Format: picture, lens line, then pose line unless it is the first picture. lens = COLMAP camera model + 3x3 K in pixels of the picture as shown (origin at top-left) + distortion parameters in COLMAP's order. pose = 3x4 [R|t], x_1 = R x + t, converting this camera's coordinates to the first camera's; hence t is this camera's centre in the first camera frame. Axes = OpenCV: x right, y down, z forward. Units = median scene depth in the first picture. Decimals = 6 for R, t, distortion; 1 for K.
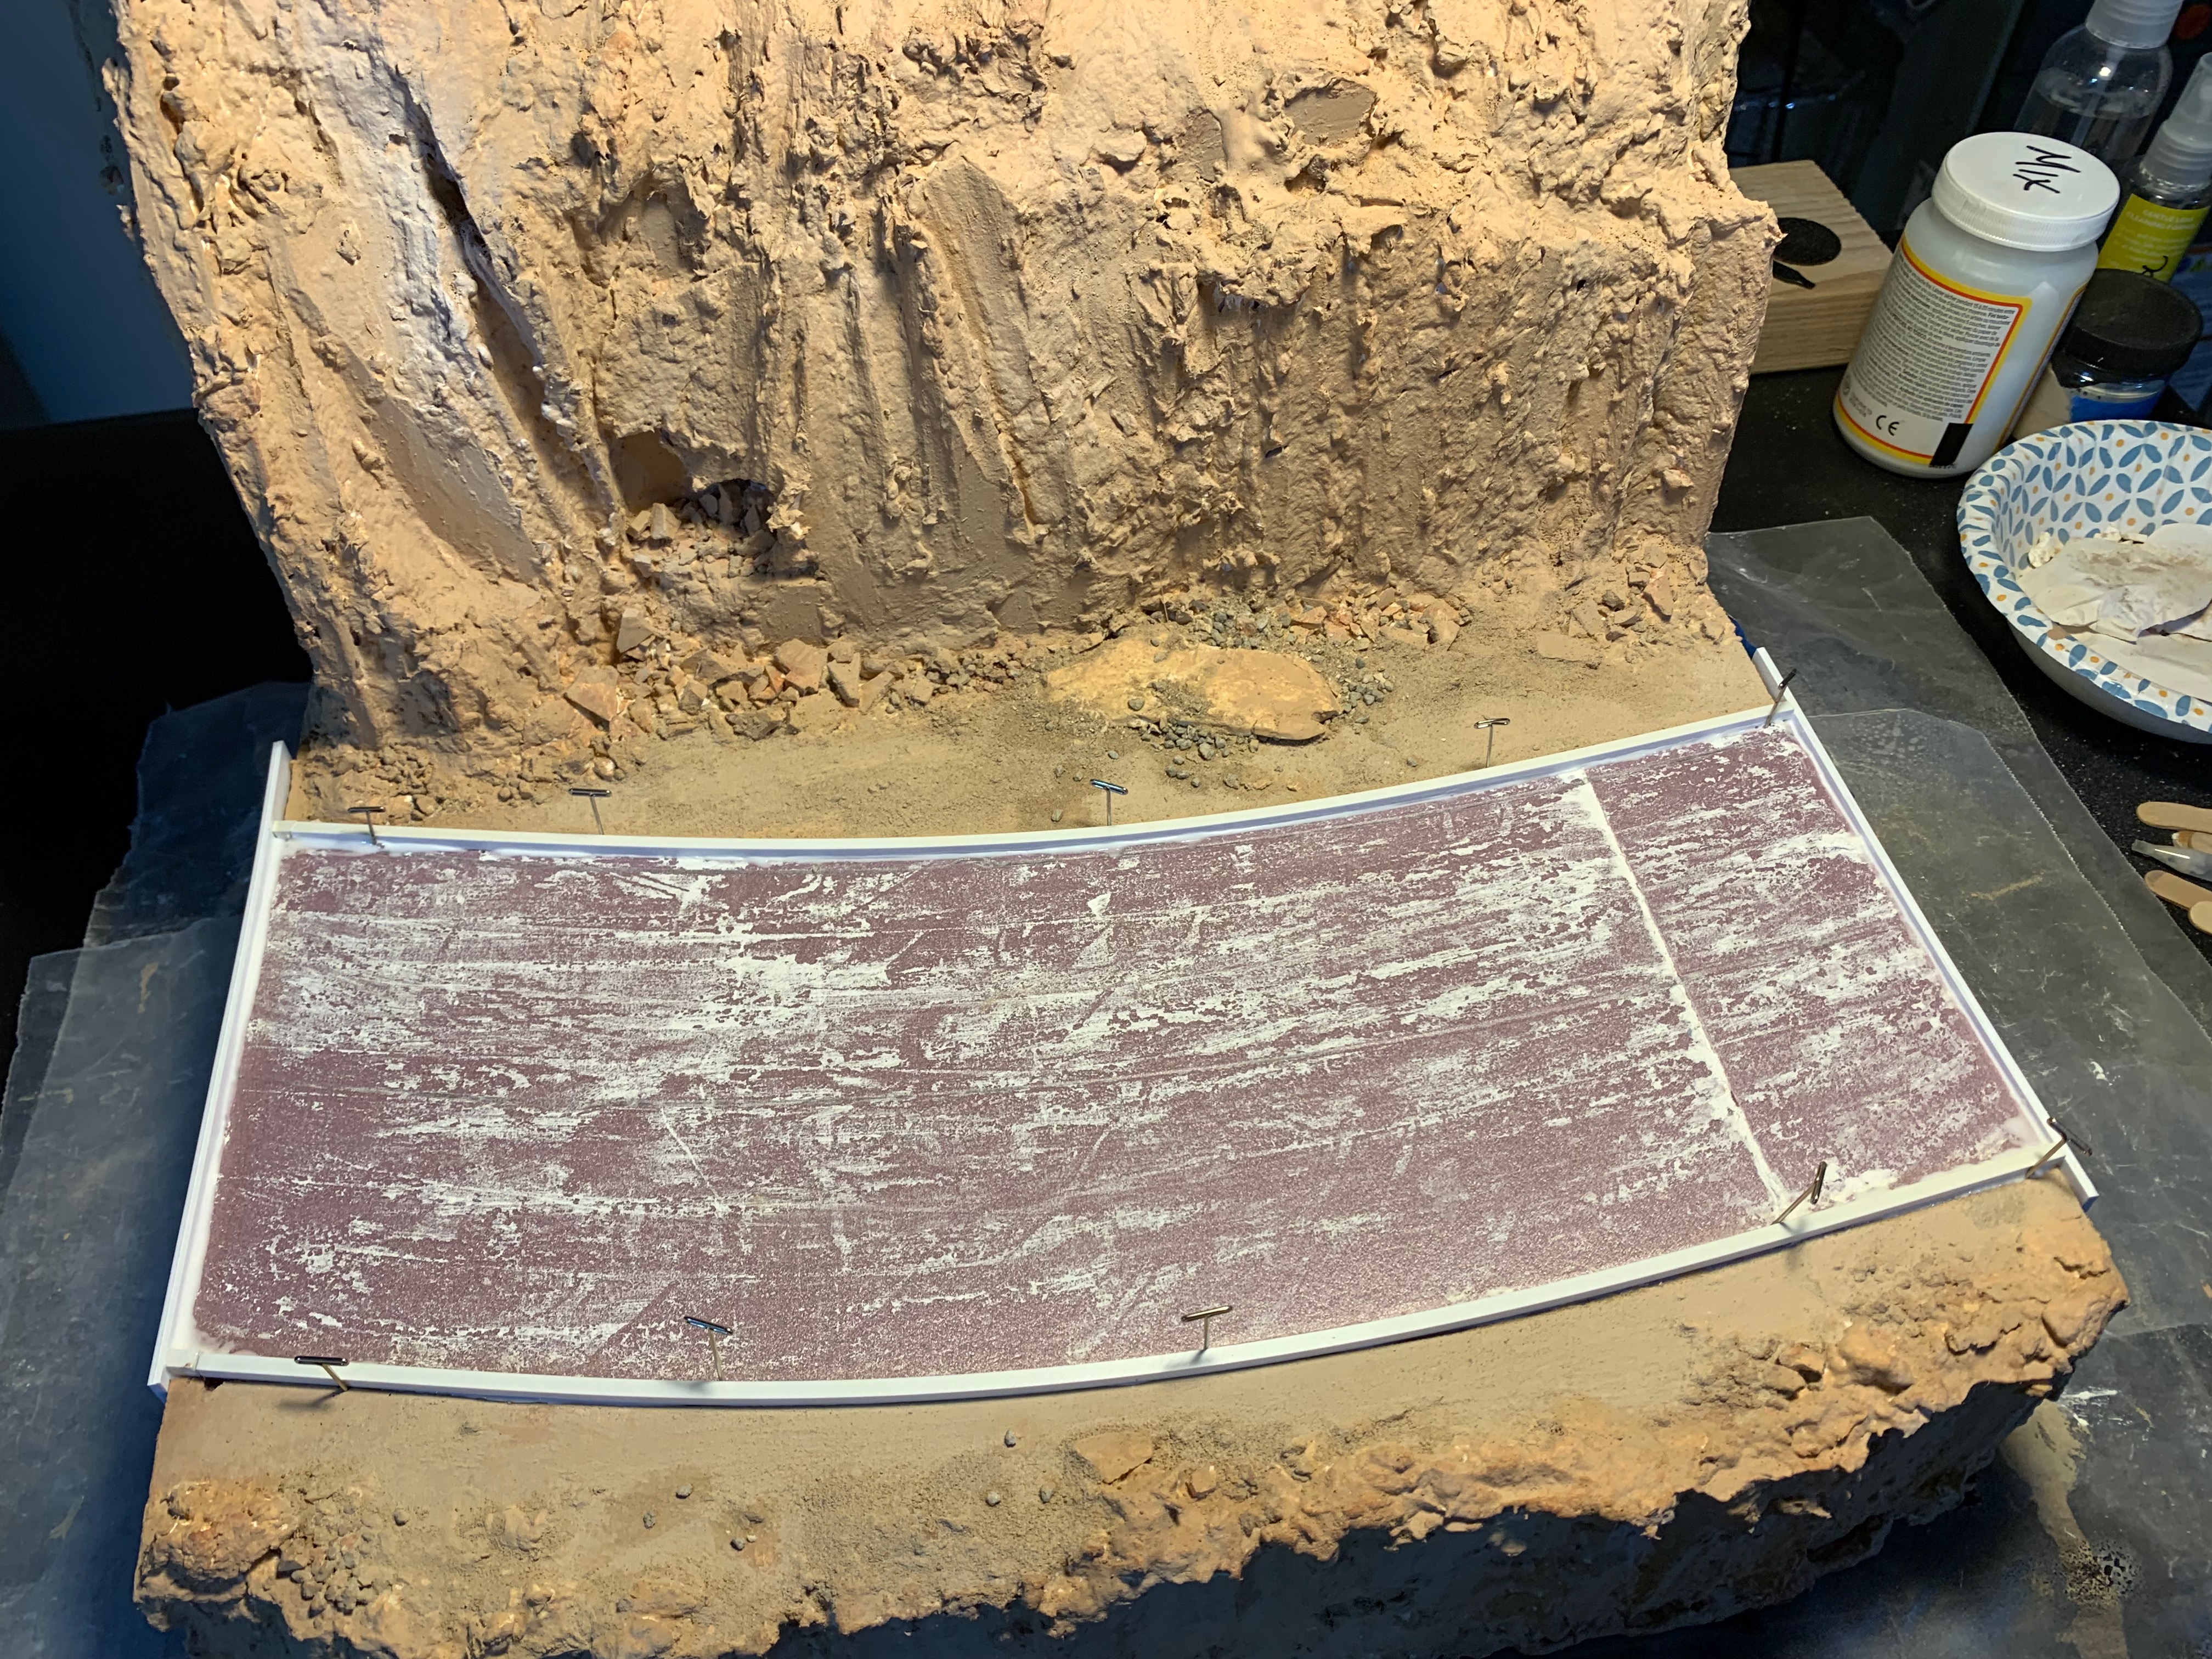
lens RADIAL K [[1711.6, 0, 1106.0], [0, 1711.6, 829.5], [0, 0, 1]] dist [-0.008186, 0.005820]
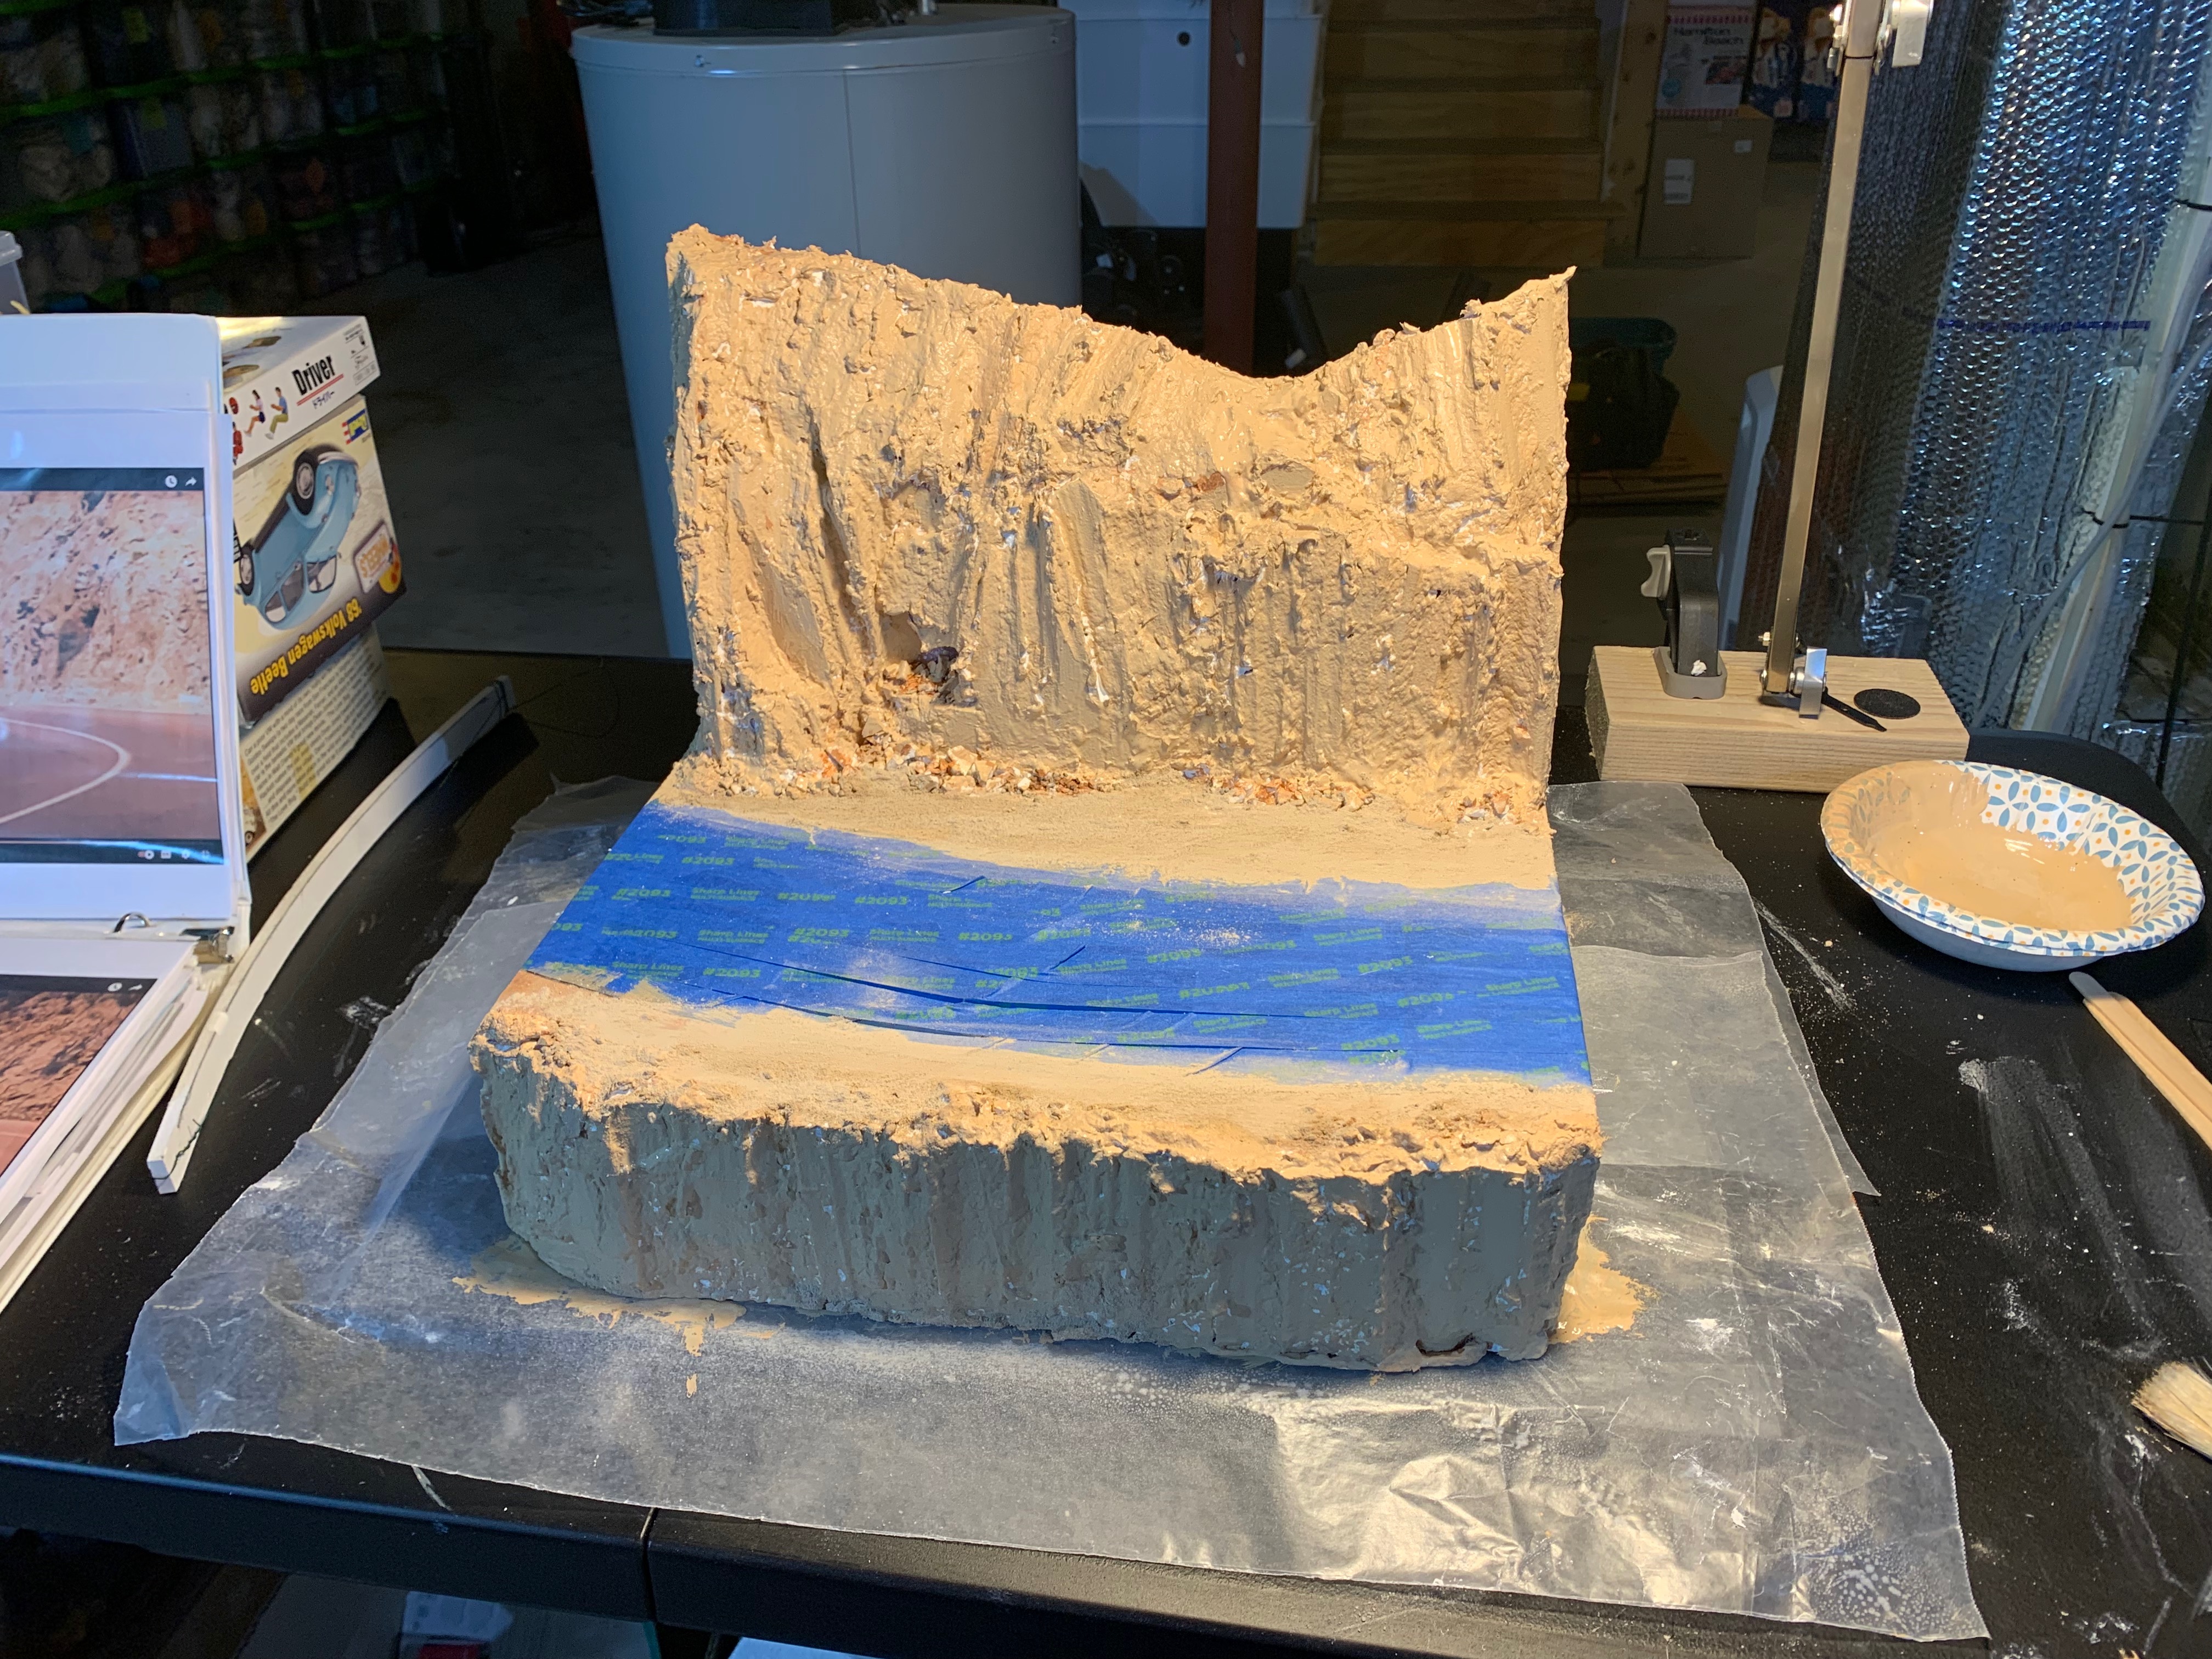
lens RADIAL K [[1662.6, 0, 1106.0], [0, 1662.6, 829.5], [0, 0, 1]] dist [0.104283, 0.000857]
pose [[0.953796, 0.136797, -0.267505, 0.463582], [-0.213221, 0.935462, -0.281866, 0.454519], [0.211683, 0.325880, 0.921408, -0.533011]]
